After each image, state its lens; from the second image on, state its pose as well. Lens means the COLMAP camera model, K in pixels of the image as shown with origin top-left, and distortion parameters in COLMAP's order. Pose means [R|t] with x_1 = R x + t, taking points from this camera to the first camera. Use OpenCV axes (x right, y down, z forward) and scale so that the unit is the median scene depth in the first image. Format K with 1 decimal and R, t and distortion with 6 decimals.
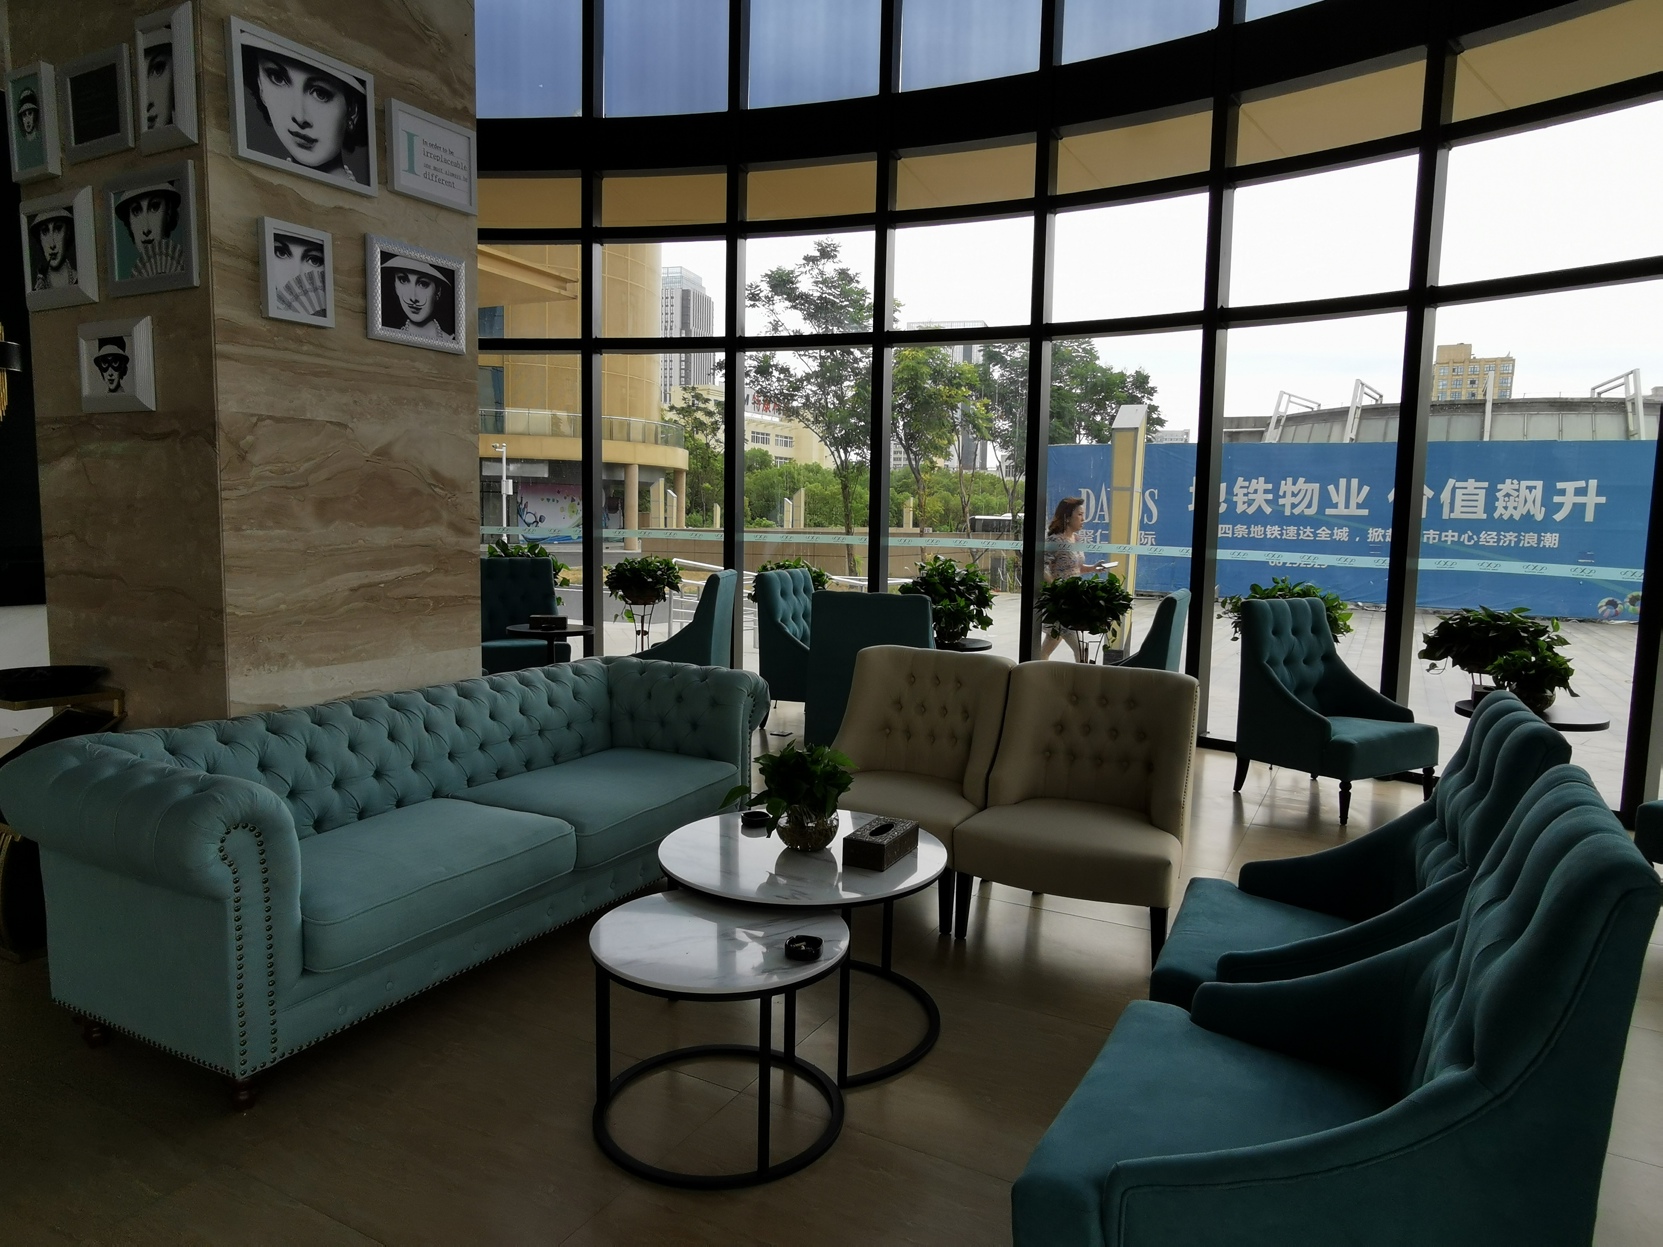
lens RADIAL K [[1069.8, 0, 831.5], [0, 1069.8, 623.5], [0, 0, 1]] dist [-0.050406, 0.063152]
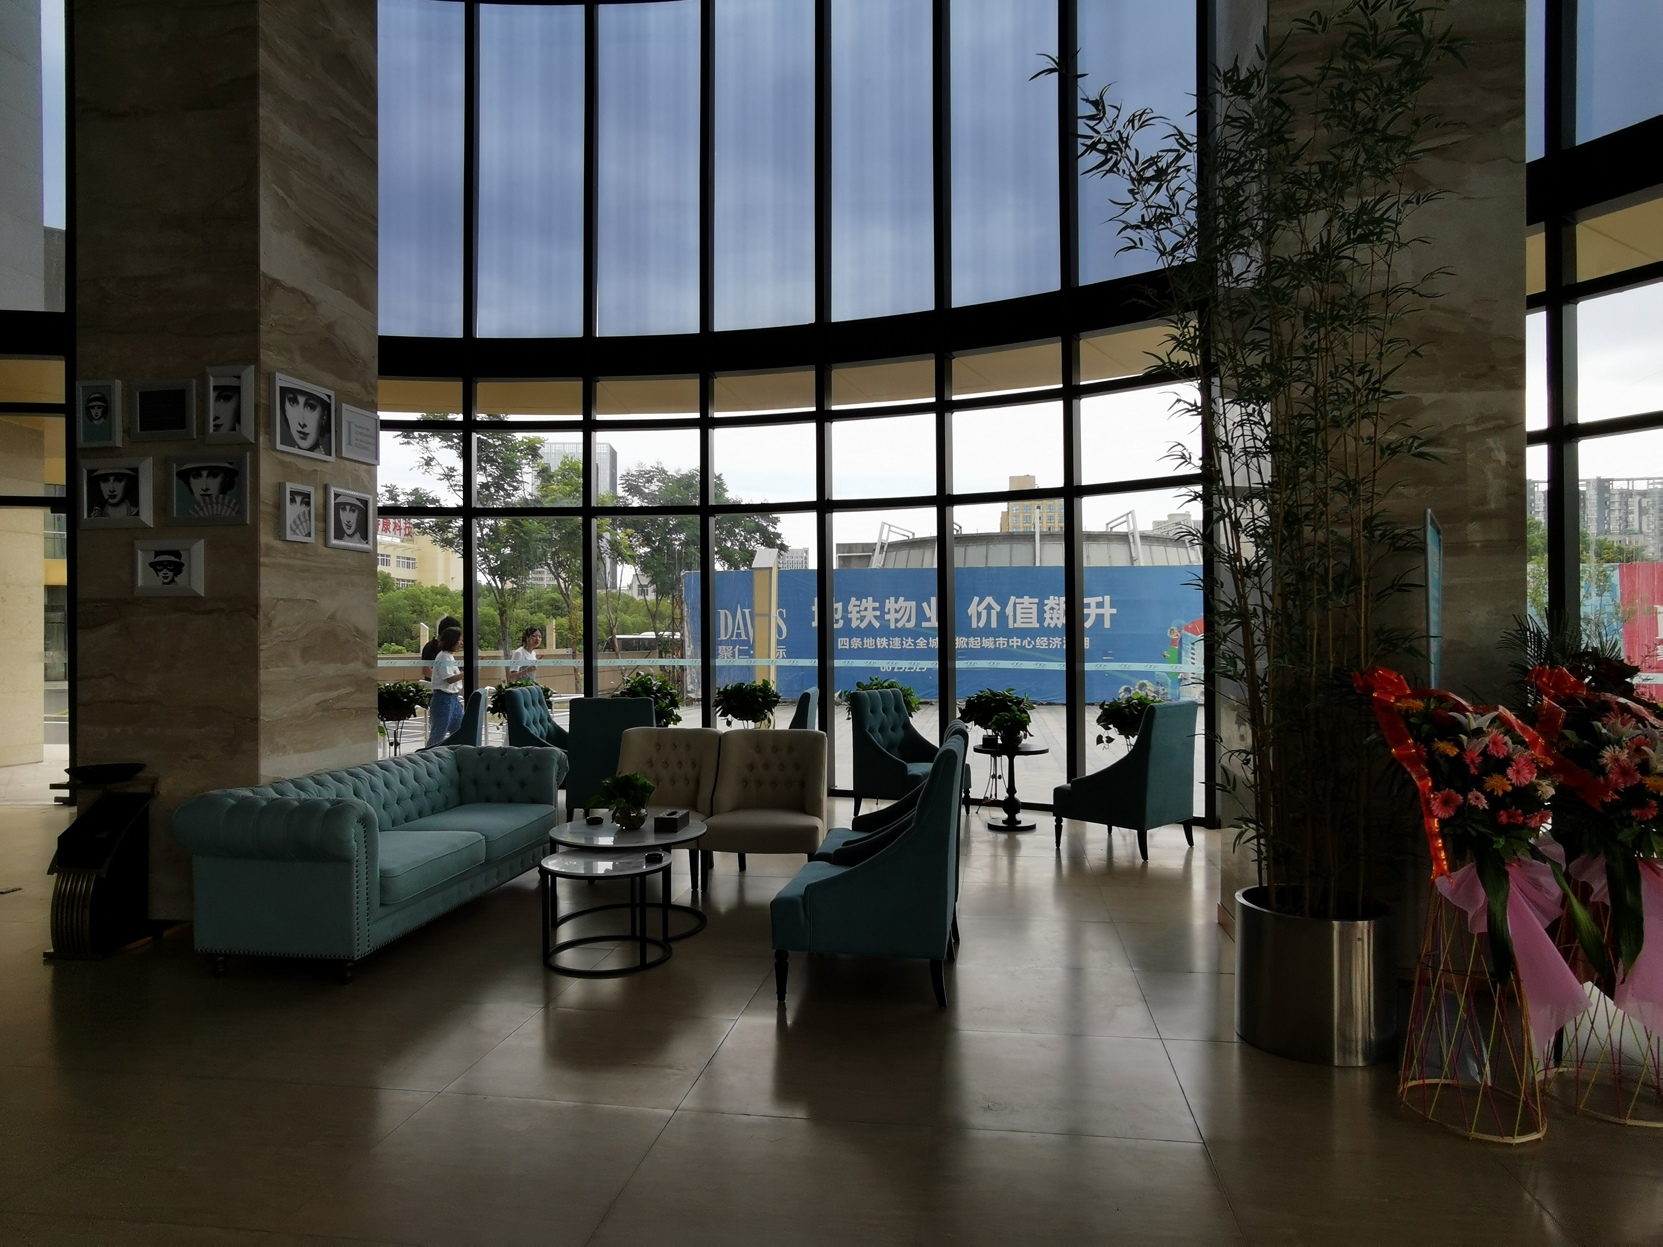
lens RADIAL K [[1069.8, 0, 831.5], [0, 1069.8, 623.5], [0, 0, 1]] dist [-0.050406, 0.063152]
pose [[0.942274, -0.023155, 0.334042, -0.242966], [0.059522, 0.993301, -0.099048, 0.048529], [-0.329511, 0.113213, 0.937340, -0.709009]]
